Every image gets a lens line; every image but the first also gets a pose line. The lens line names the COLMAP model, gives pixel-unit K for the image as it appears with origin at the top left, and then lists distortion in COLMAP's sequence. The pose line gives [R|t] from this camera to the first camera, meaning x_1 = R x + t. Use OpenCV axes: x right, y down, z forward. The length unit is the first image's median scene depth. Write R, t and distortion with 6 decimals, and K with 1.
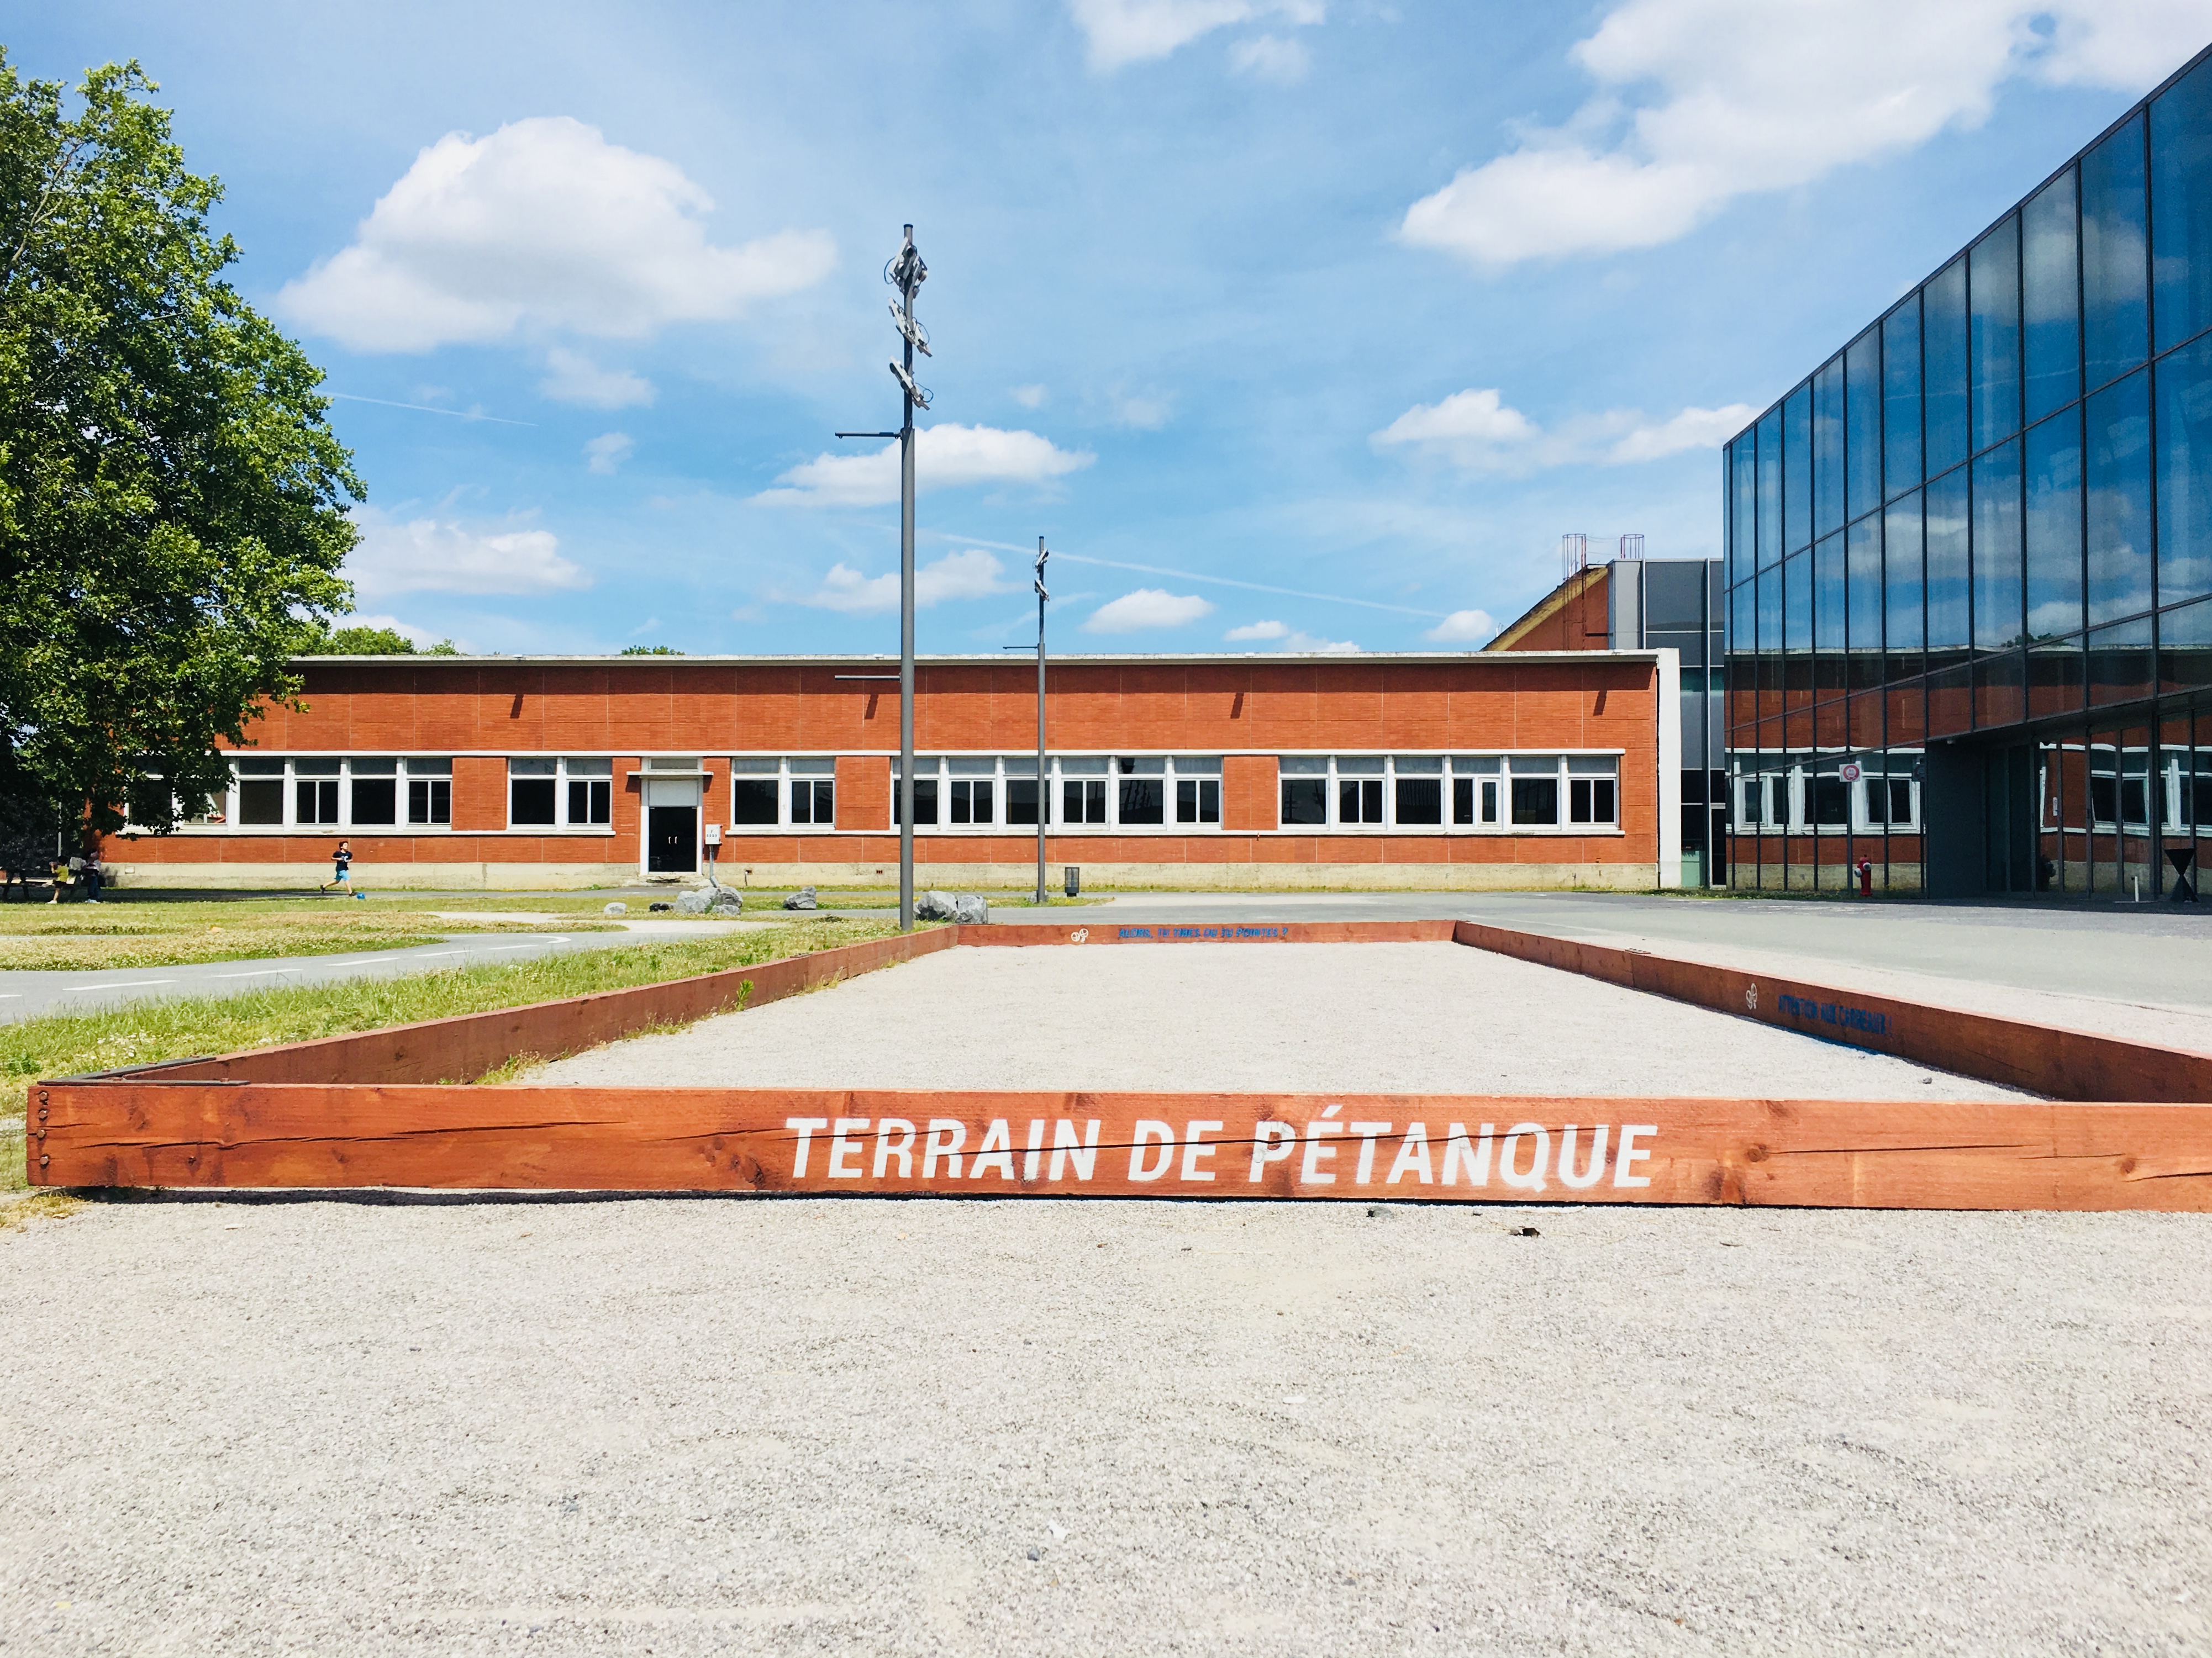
lens RADIAL K [[1902.0, 0, 1106.0], [0, 1902.0, 829.0], [0, 0, 1]] dist [-0.000873, -0.000697]
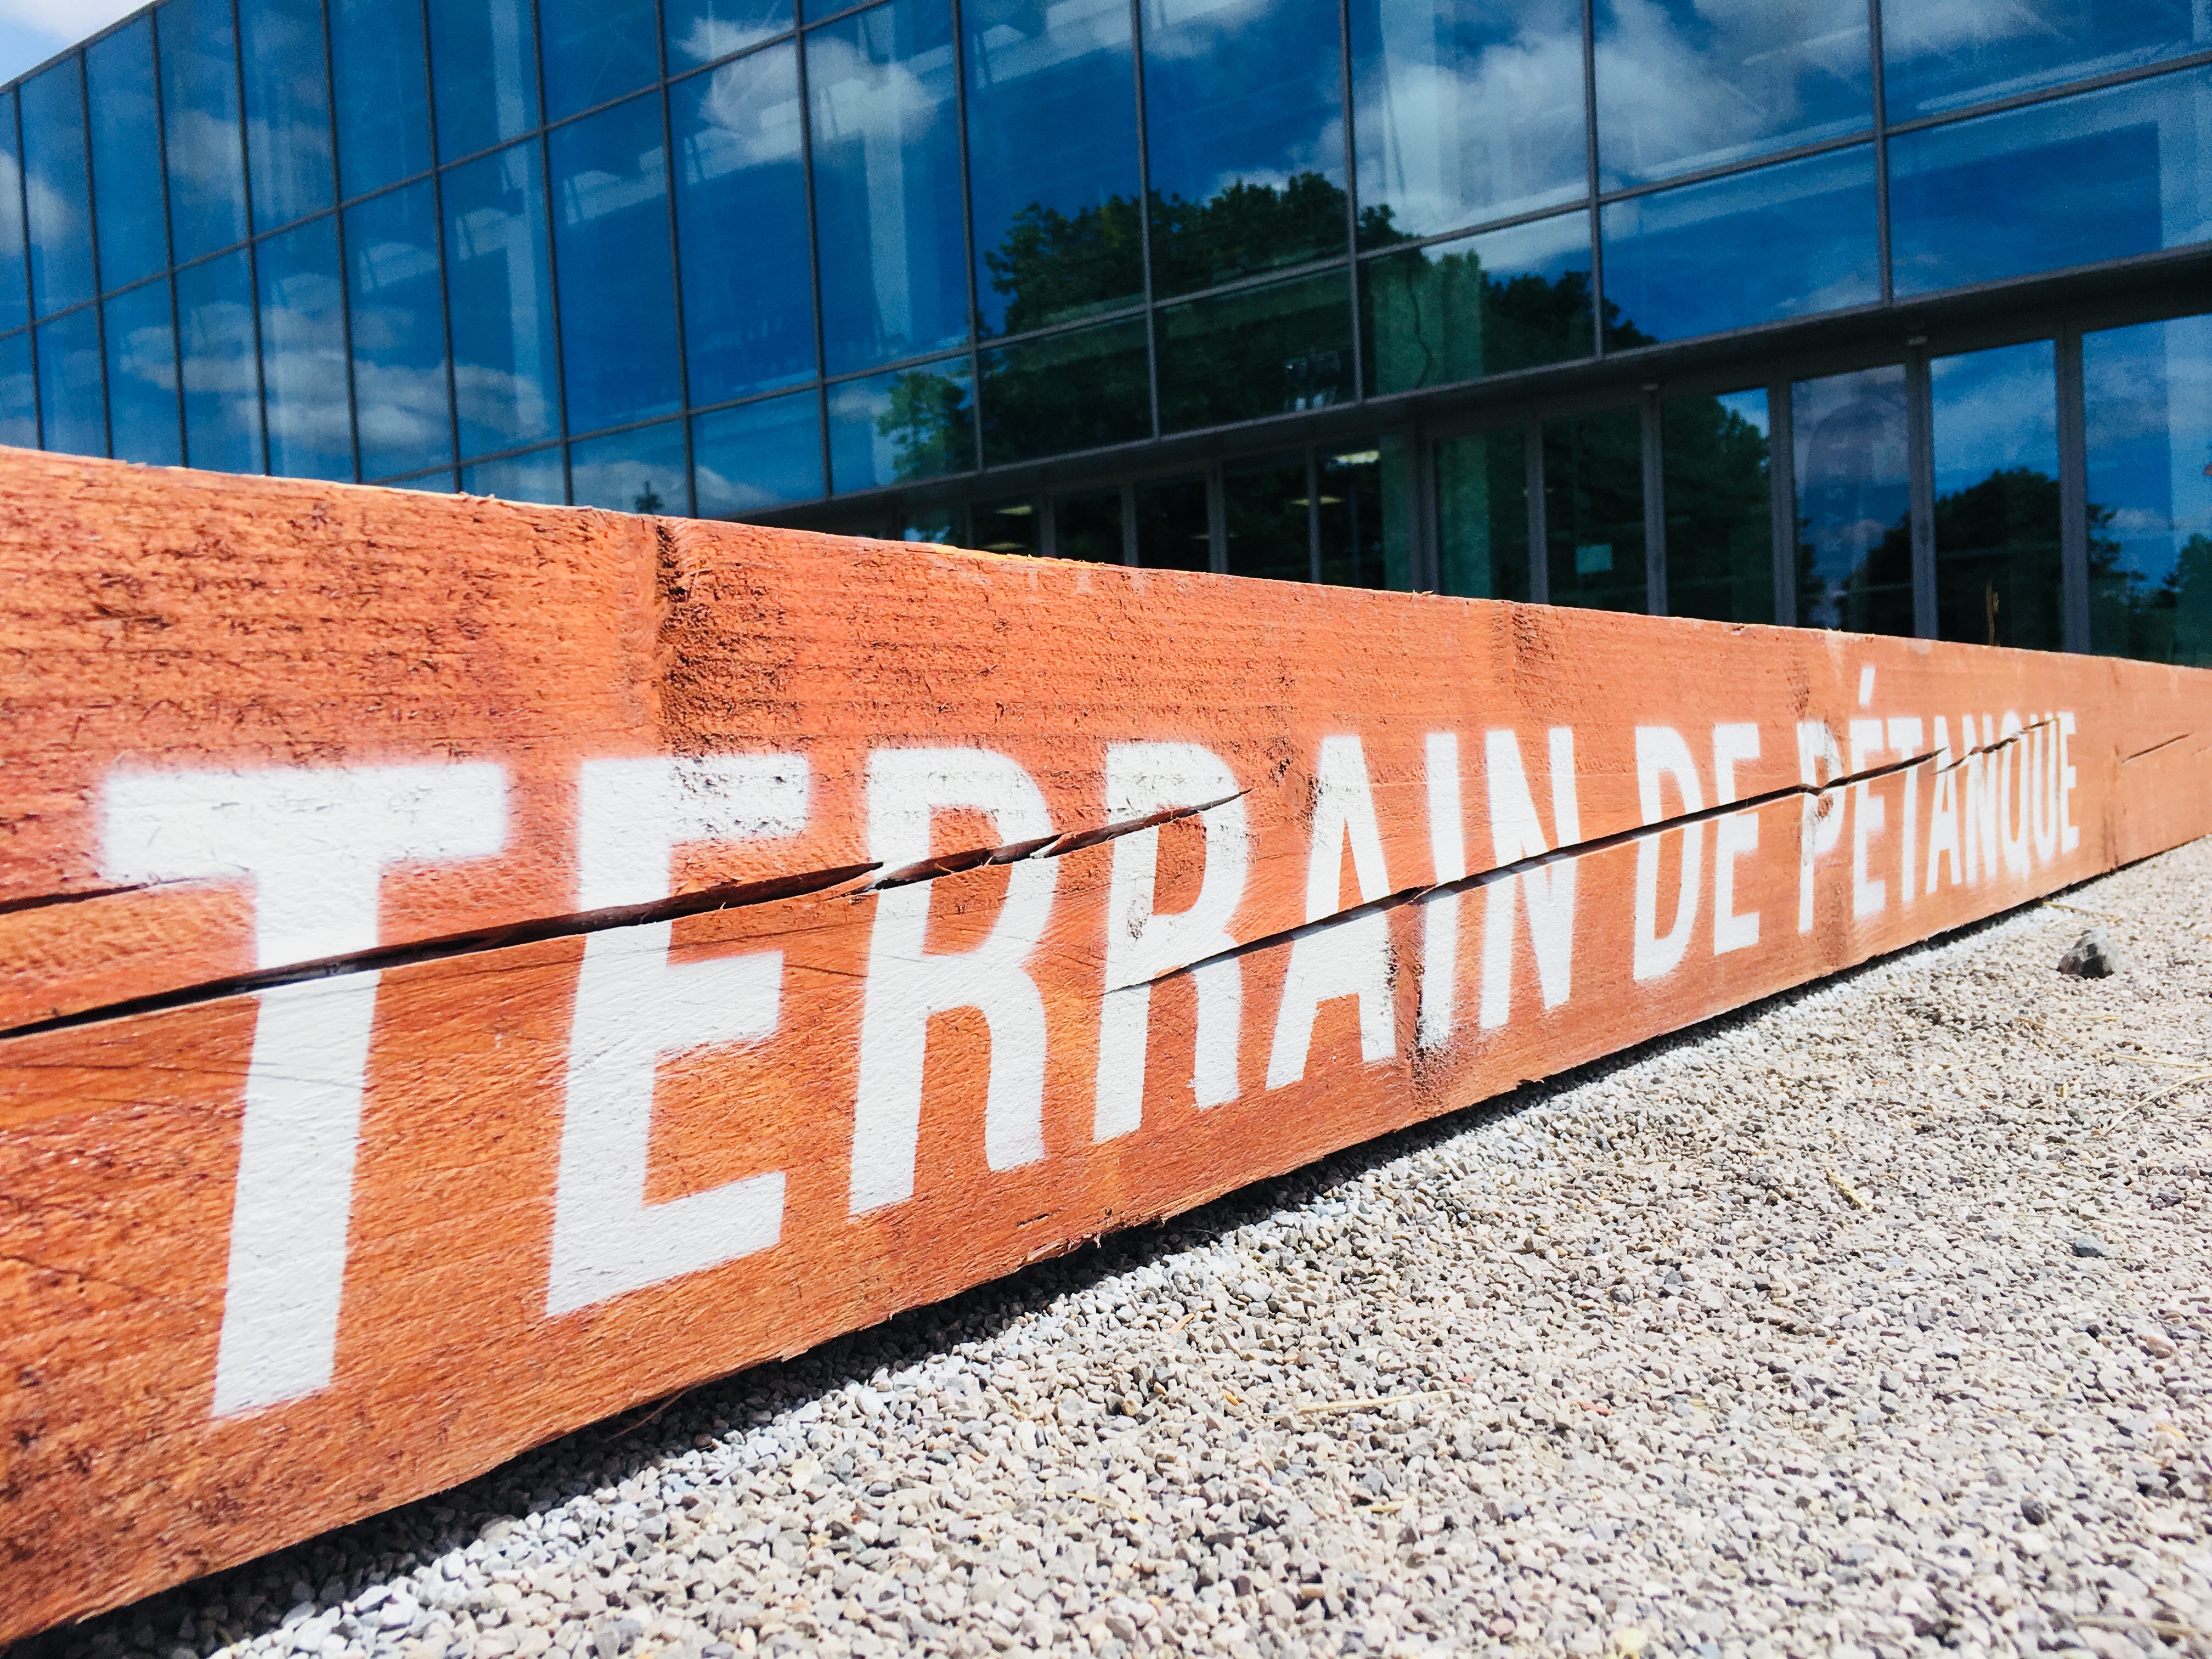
lens RADIAL K [[1902.2, 0, 1106.0], [0, 1902.2, 829.5], [0, 0, 1]] dist [-0.000873, -0.000697]
pose [[0.545307, -0.049501, 0.836773, -0.216467], [0.035404, 0.998724, 0.036009, 0.154039], [-0.837488, 0.009989, 0.546364, 0.919130]]
